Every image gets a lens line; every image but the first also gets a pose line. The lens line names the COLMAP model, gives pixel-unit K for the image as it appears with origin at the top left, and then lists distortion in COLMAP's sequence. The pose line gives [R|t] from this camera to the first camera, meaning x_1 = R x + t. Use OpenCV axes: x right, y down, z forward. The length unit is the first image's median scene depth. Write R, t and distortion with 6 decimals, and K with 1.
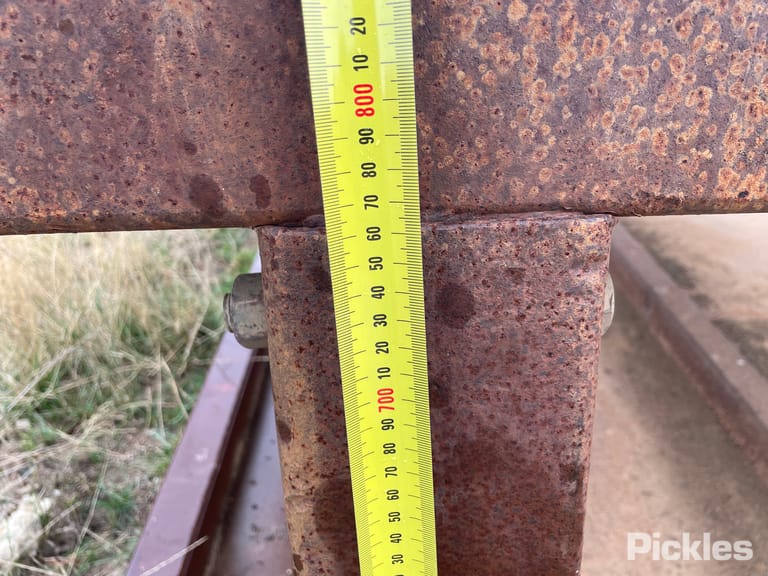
lens RADIAL K [[588.9, 0, 422.9], [0, 588.9, 281.3], [0, 0, 1]] dist [0.046348, -0.079969]
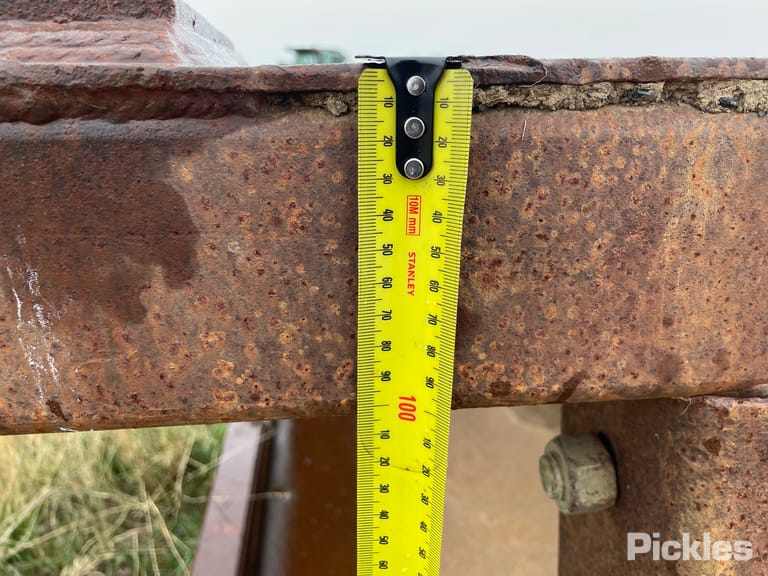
lens RADIAL K [[588.9, 0, 383.5], [0, 588.9, 284.4], [0, 0, 1]] dist [0.046348, -0.079969]
pose [[0.995958, -0.002950, 0.089775, -0.953354], [0.019379, 0.982981, -0.182681, -0.114754], [-0.087708, 0.183682, 0.979065, 0.056426]]
